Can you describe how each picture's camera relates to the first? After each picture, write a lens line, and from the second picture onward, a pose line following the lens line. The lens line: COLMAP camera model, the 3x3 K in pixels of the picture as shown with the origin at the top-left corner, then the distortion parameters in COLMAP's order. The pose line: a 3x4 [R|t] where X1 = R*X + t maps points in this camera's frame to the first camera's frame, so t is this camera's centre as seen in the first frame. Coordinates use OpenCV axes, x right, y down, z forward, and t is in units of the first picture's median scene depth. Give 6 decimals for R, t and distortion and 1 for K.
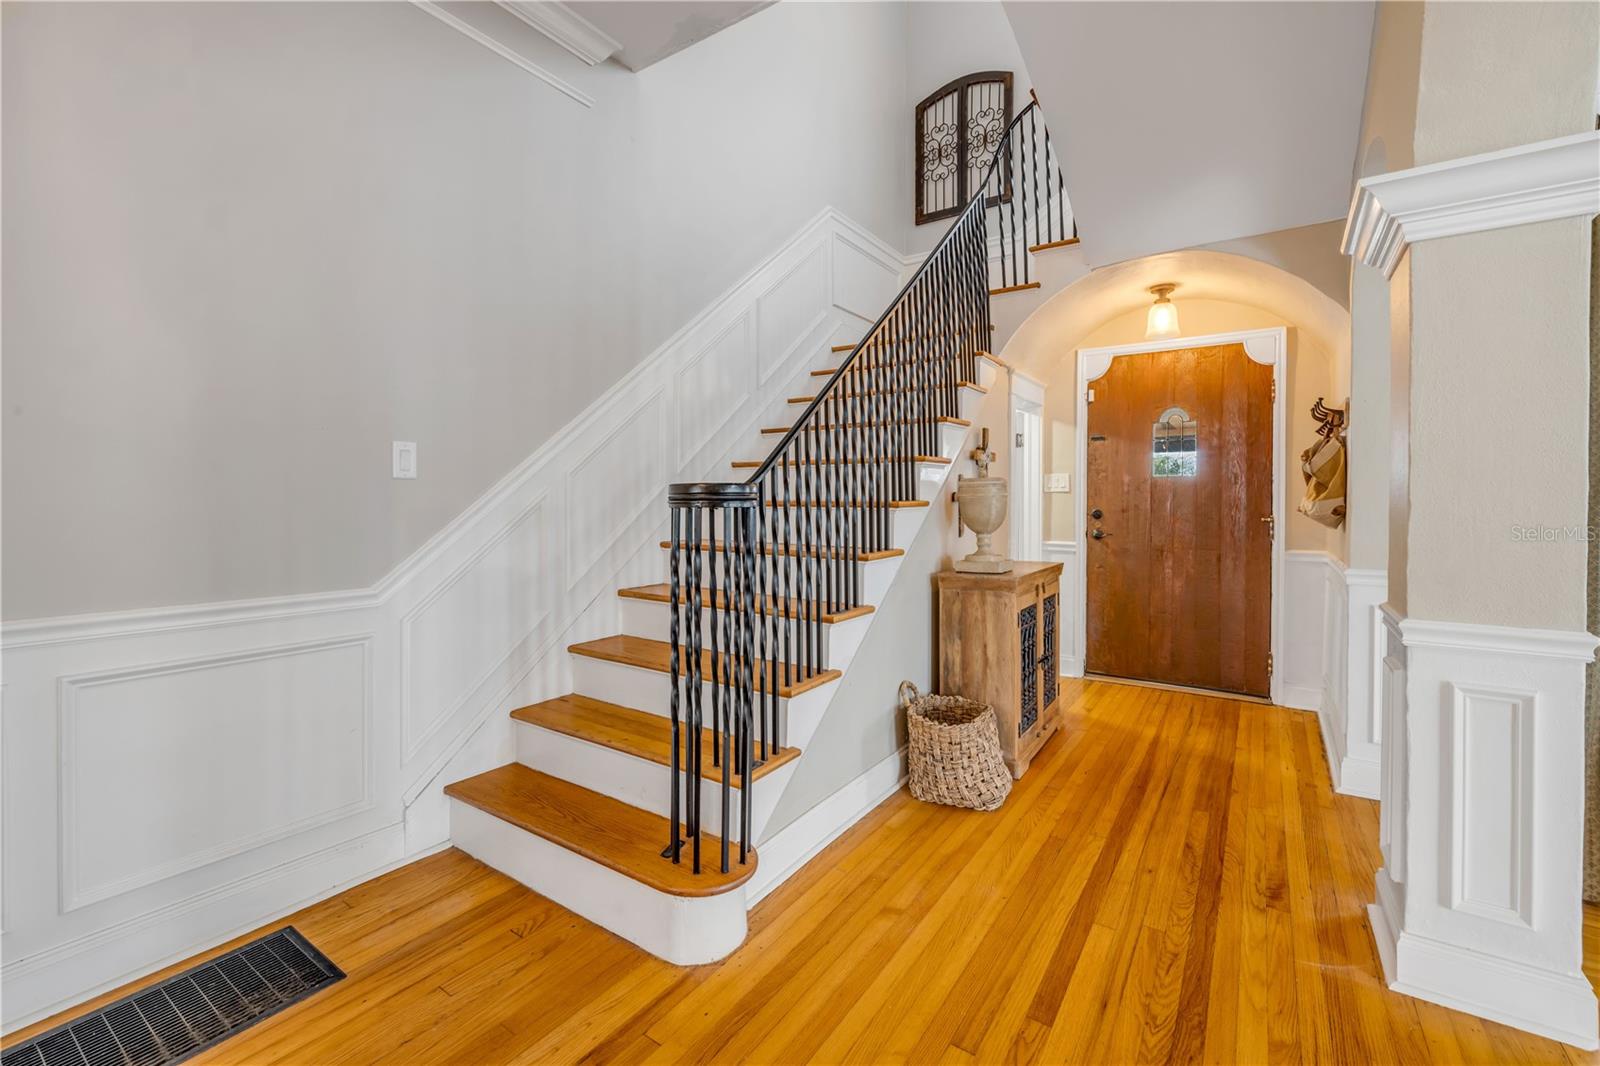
lens RADIAL K [[688.7, 0, 752.4], [0, 688.7, 505.0], [0, 0, 1]] dist [-0.002524, -0.000317]
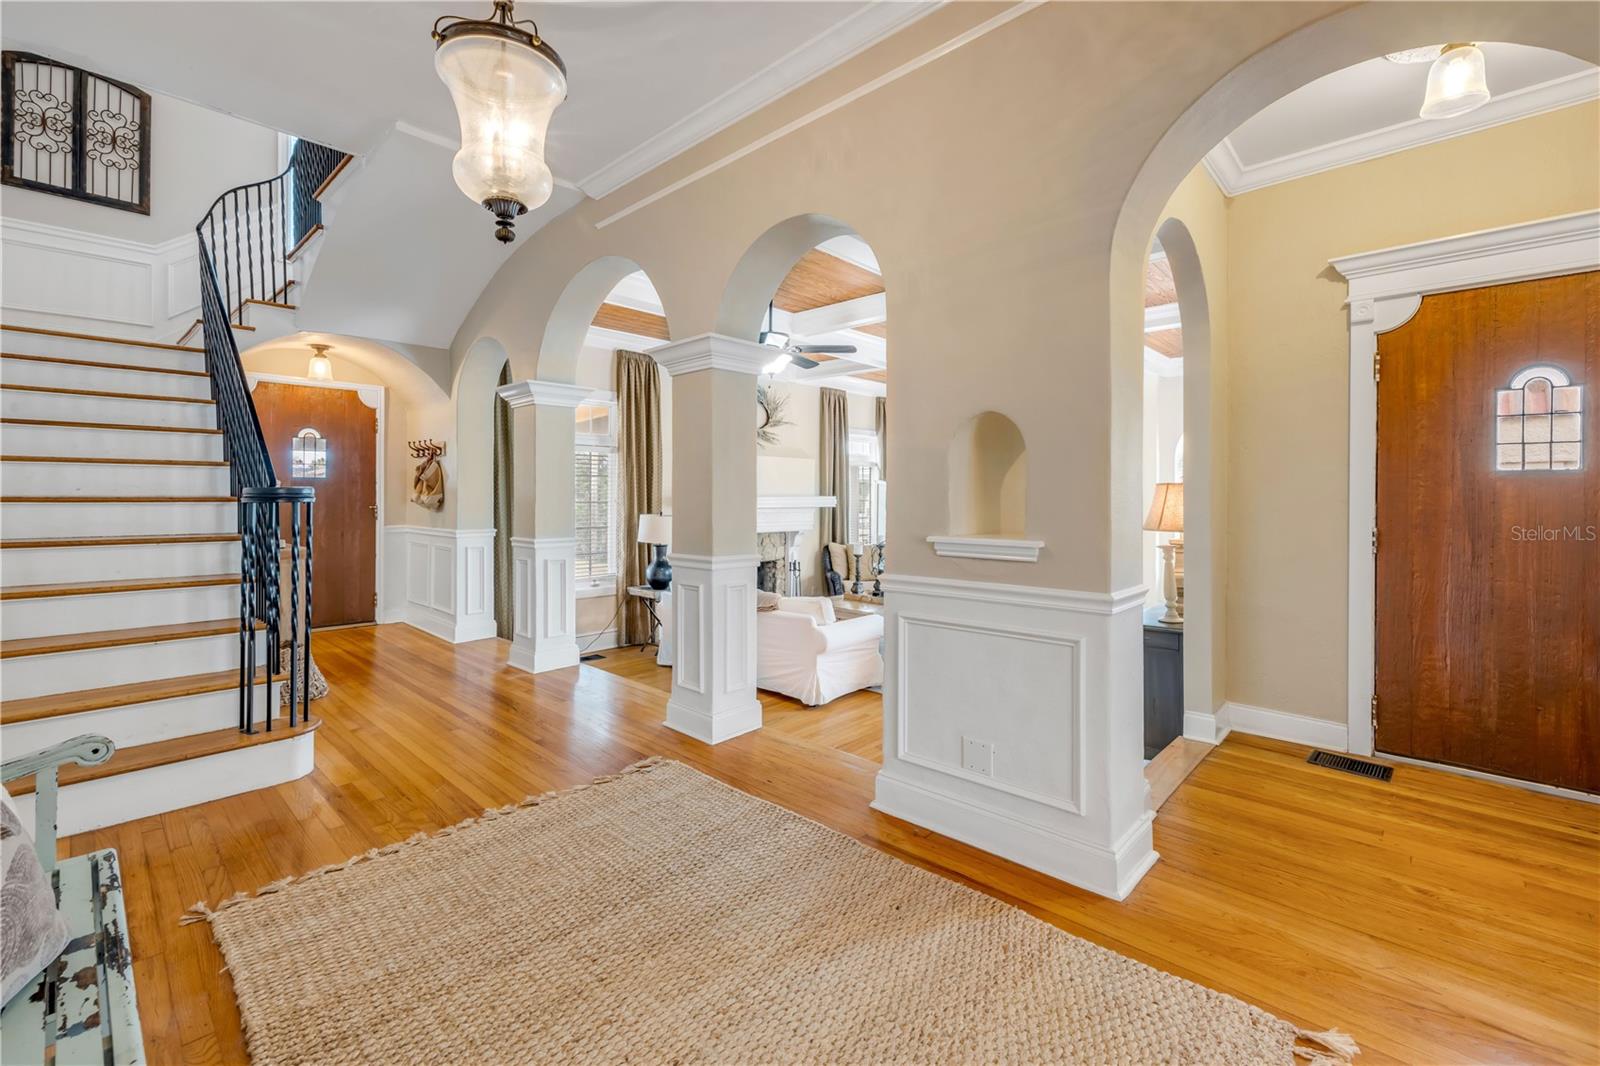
lens RADIAL K [[681.1, 0, 842.6], [0, 681.1, 515.3], [0, 0, 1]] dist [-0.003482, -0.000672]
pose [[0.088046, -0.031650, 0.995613, -0.698635], [0.001902, 0.999499, 0.031606, -0.006716], [-0.996115, -0.000889, 0.088062, -0.199051]]
